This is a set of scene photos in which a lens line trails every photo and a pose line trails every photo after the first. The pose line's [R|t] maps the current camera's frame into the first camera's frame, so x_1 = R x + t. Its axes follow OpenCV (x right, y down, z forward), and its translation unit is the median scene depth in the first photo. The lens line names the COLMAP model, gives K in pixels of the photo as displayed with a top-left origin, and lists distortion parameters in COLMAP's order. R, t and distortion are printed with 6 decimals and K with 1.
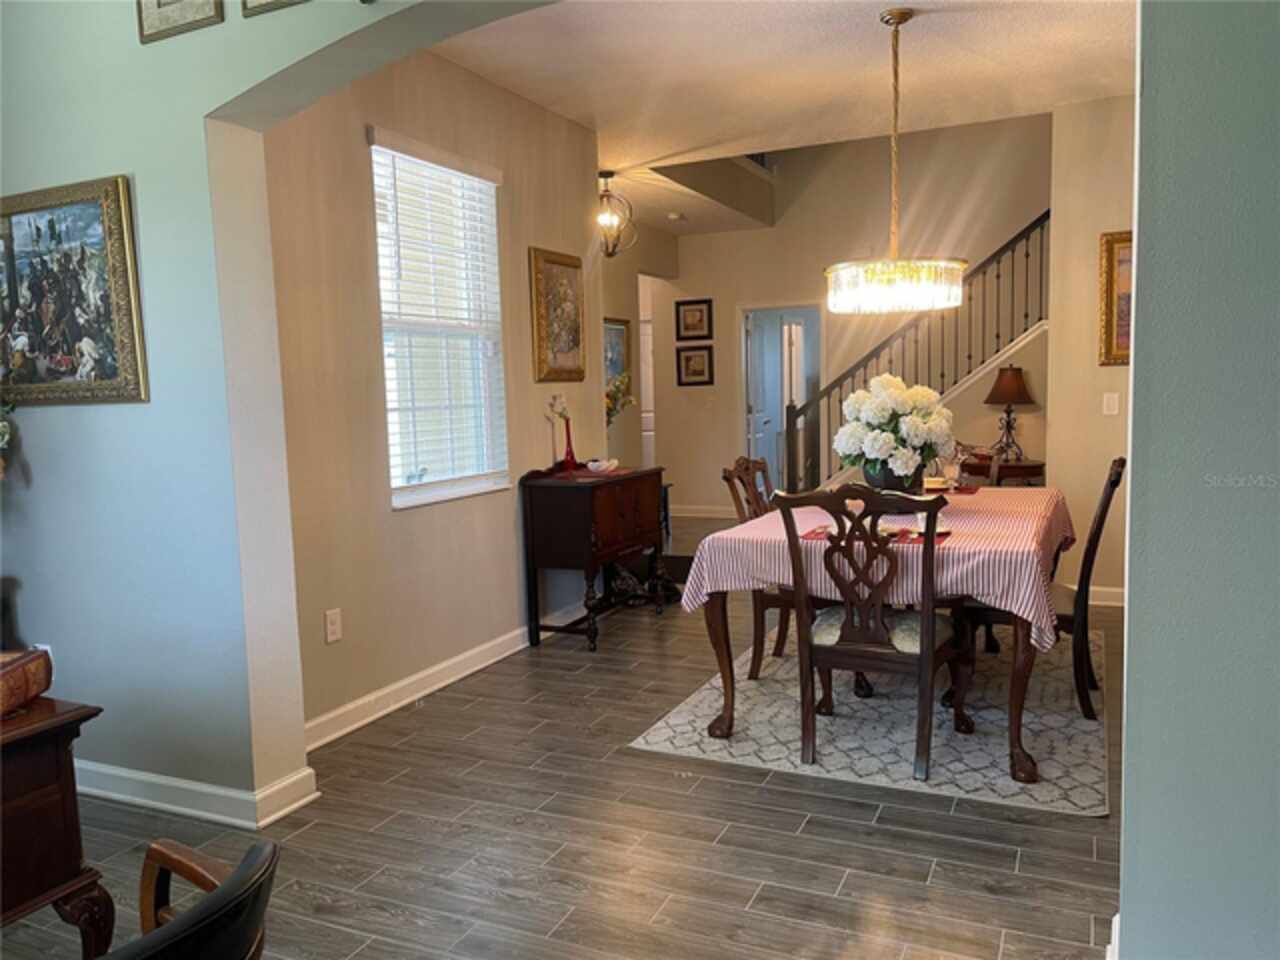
lens RADIAL K [[970.7, 0, 648.3], [0, 970.7, 485.9], [0, 0, 1]] dist [0.062339, -0.084449]
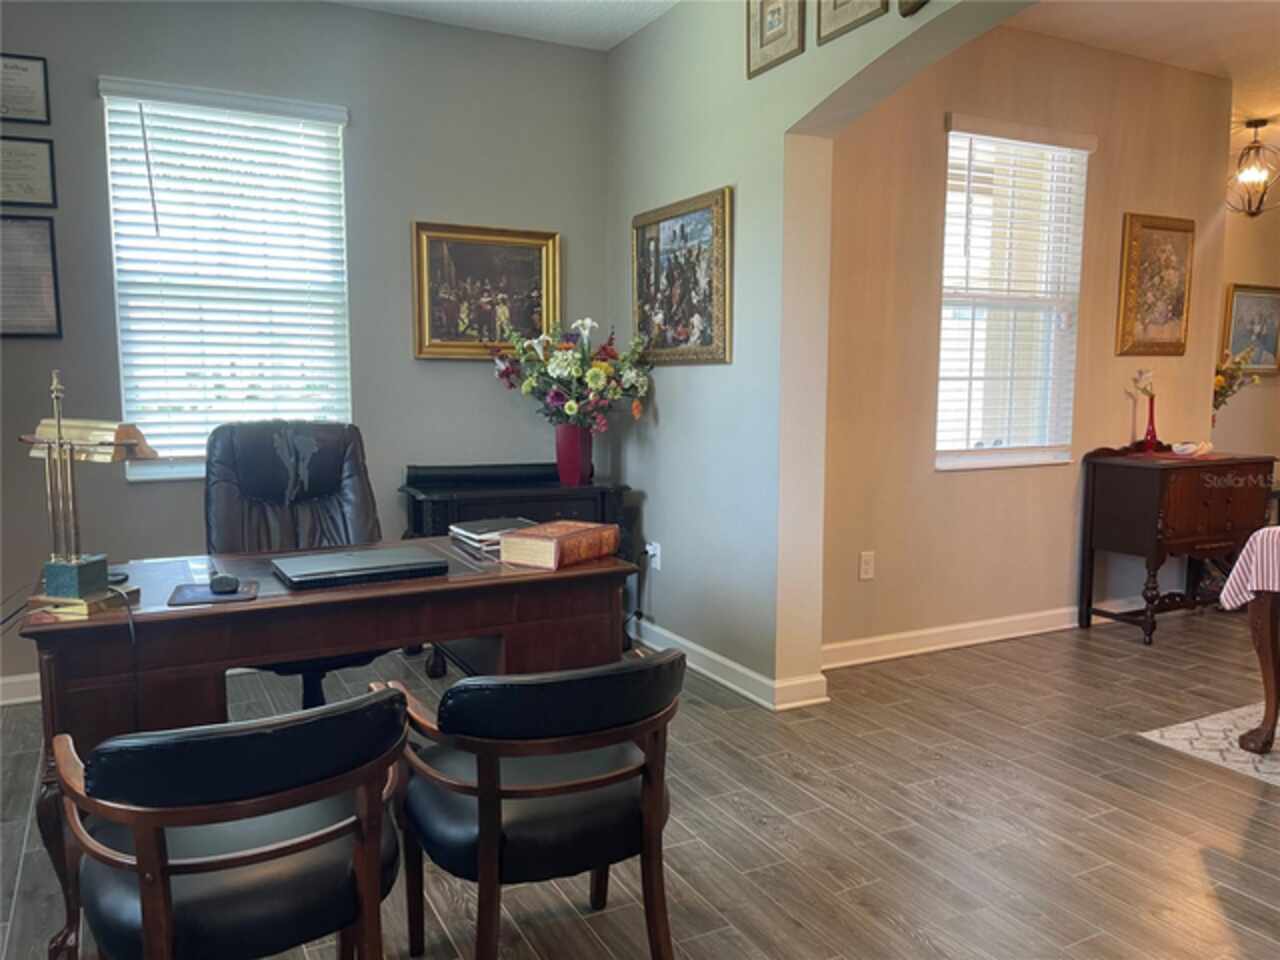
lens RADIAL K [[970.7, 0, 628.2], [0, 970.7, 490.7], [0, 0, 1]] dist [0.062339, -0.084449]
pose [[0.787417, 0.102186, -0.607891, 0.140160], [-0.085411, 0.994738, 0.056580, 0.015349], [0.610474, 0.007368, 0.792002, -0.070996]]
